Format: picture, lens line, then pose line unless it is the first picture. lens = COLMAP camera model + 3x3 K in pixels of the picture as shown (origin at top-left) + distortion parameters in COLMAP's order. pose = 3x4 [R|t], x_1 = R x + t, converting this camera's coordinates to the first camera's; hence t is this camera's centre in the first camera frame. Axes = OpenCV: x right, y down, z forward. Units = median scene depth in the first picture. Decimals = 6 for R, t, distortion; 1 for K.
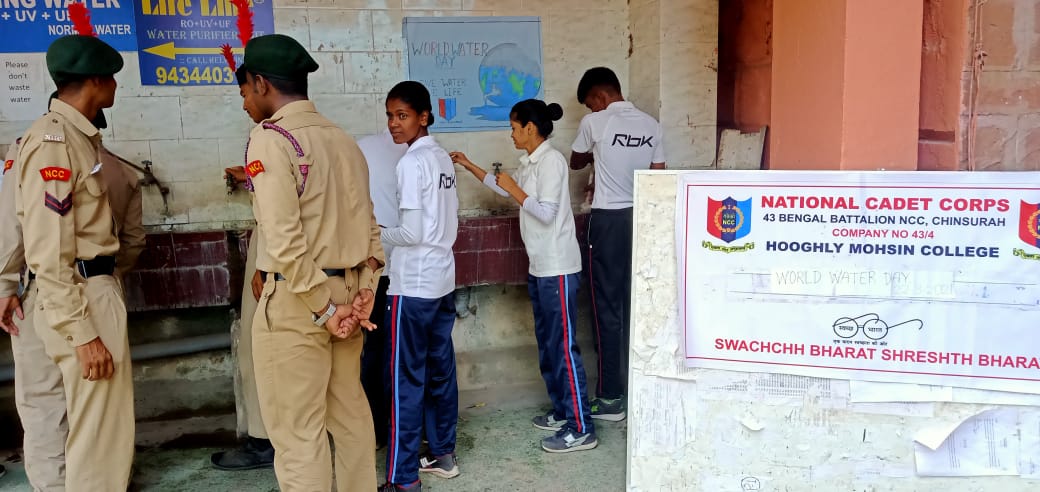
lens RADIAL K [[822.2, 0, 520.0], [0, 822.2, 246.0], [0, 0, 1]] dist [0.125495, -0.217385]
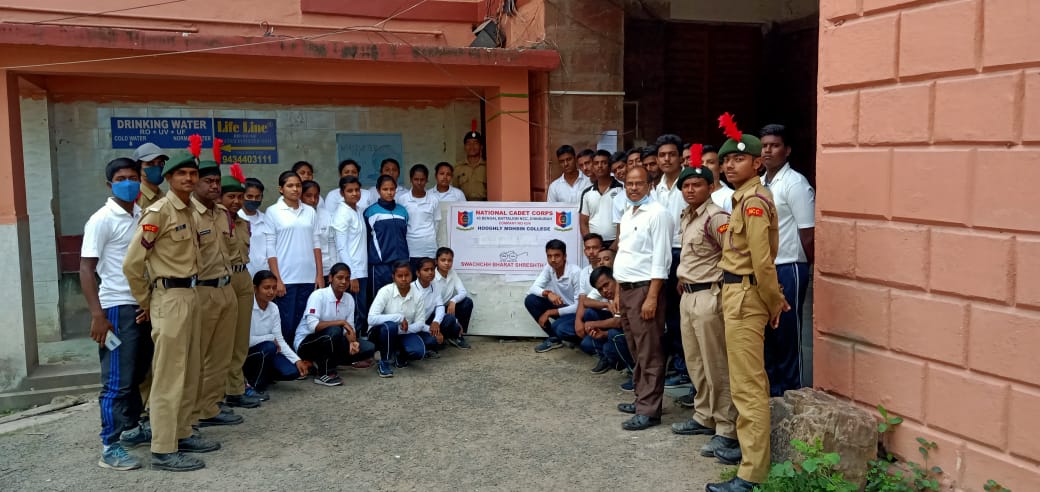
lens RADIAL K [[822.2, 0, 520.0], [0, 822.2, 246.0], [0, 0, 1]] dist [0.125495, -0.217385]
pose [[0.990445, -0.000715, 0.137907, 0.052802], [0.009105, 0.998144, -0.060219, 0.228799], [-0.137608, 0.060900, 0.988613, -1.772186]]
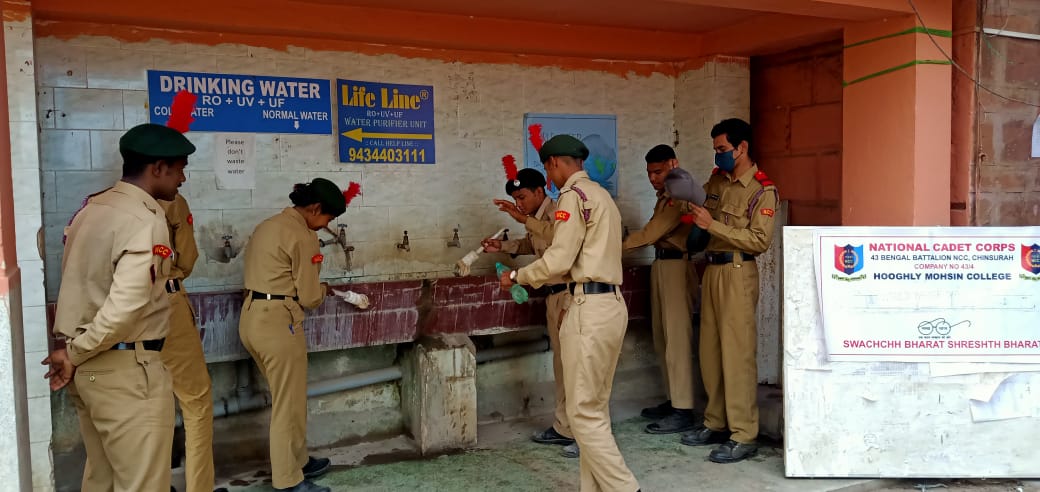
lens RADIAL K [[822.2, 0, 520.0], [0, 822.2, 246.0], [0, 0, 1]] dist [0.125495, -0.217385]
pose [[0.965718, -0.005361, 0.259537, -0.713103], [0.029315, 0.995644, -0.088511, 0.060099], [-0.257932, 0.093085, 0.961668, -0.296701]]
